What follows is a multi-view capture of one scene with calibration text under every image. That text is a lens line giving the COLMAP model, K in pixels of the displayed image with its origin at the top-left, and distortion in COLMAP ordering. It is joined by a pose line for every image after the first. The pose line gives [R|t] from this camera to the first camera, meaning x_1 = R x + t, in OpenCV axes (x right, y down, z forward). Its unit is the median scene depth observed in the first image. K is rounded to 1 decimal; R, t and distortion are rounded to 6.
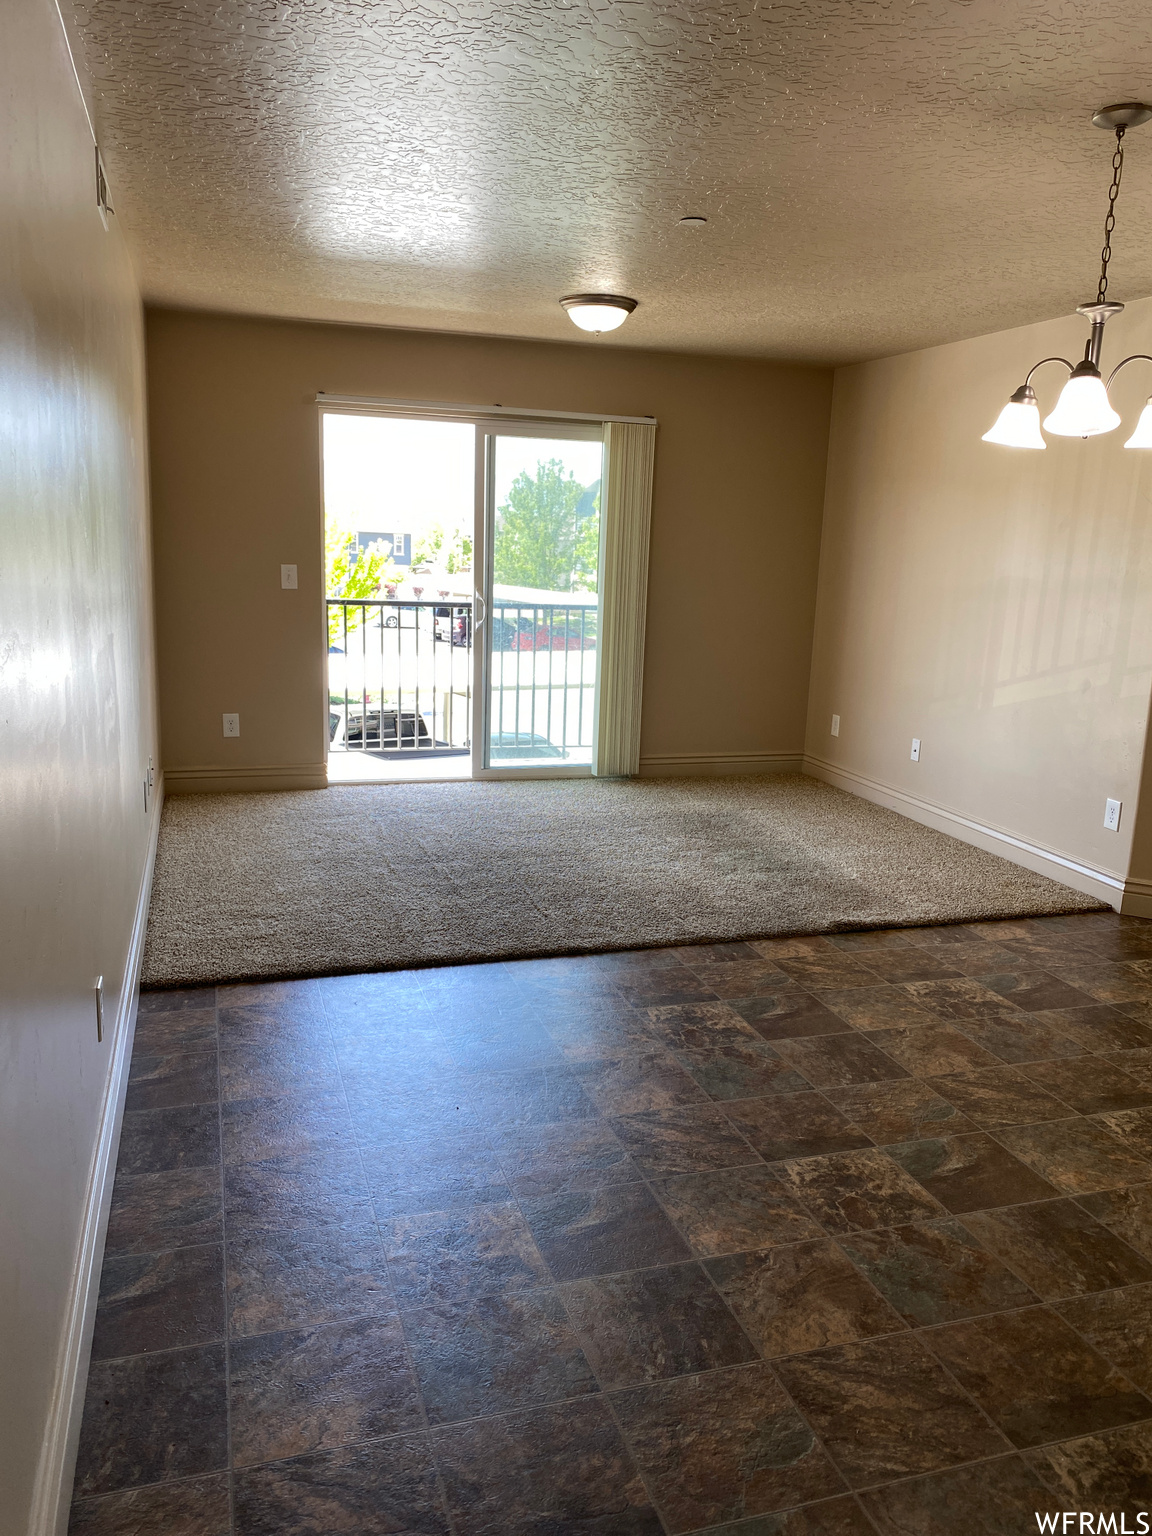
lens RADIAL K [[1153.3, 0, 627.4], [0, 1153.3, 788.8], [0, 0, 1]] dist [0.010222, -0.014256]
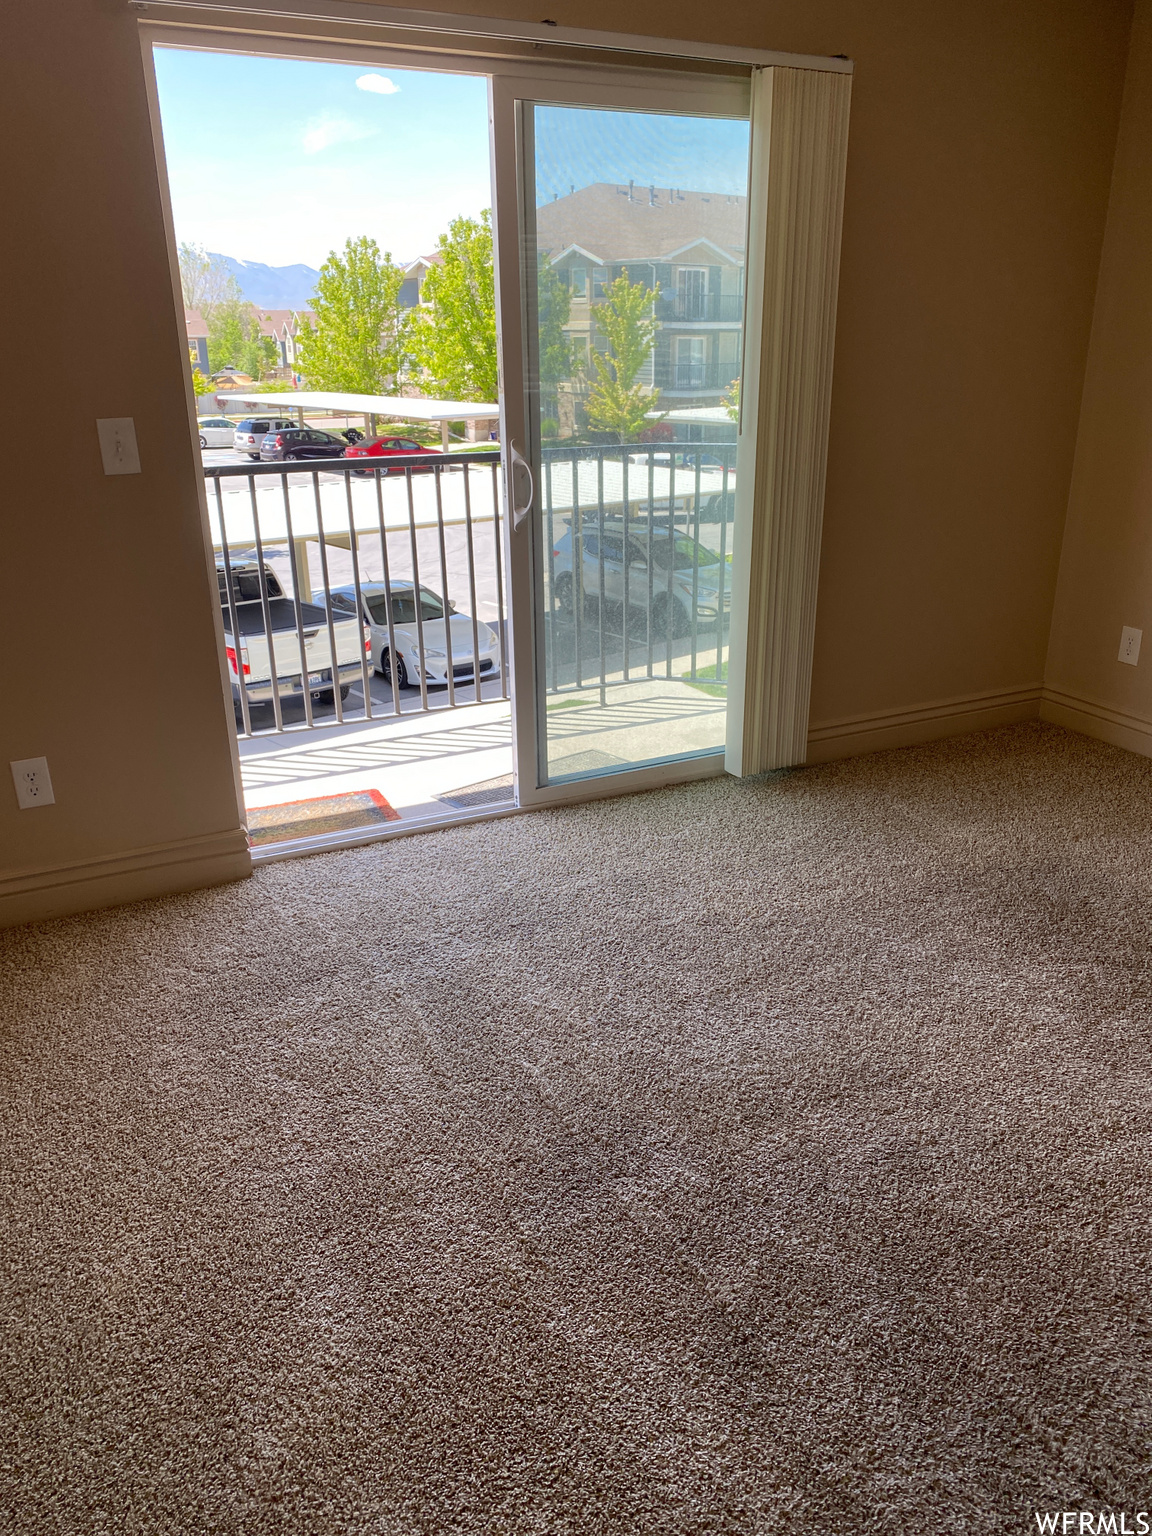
lens RADIAL K [[1153.3, 0, 590.9], [0, 1153.3, 762.3], [0, 0, 1]] dist [0.010222, -0.014256]
pose [[0.990685, -0.088481, 0.103511, -0.160511], [0.072398, 0.986039, 0.149952, -0.110997], [-0.115334, -0.141061, 0.983260, 0.494425]]
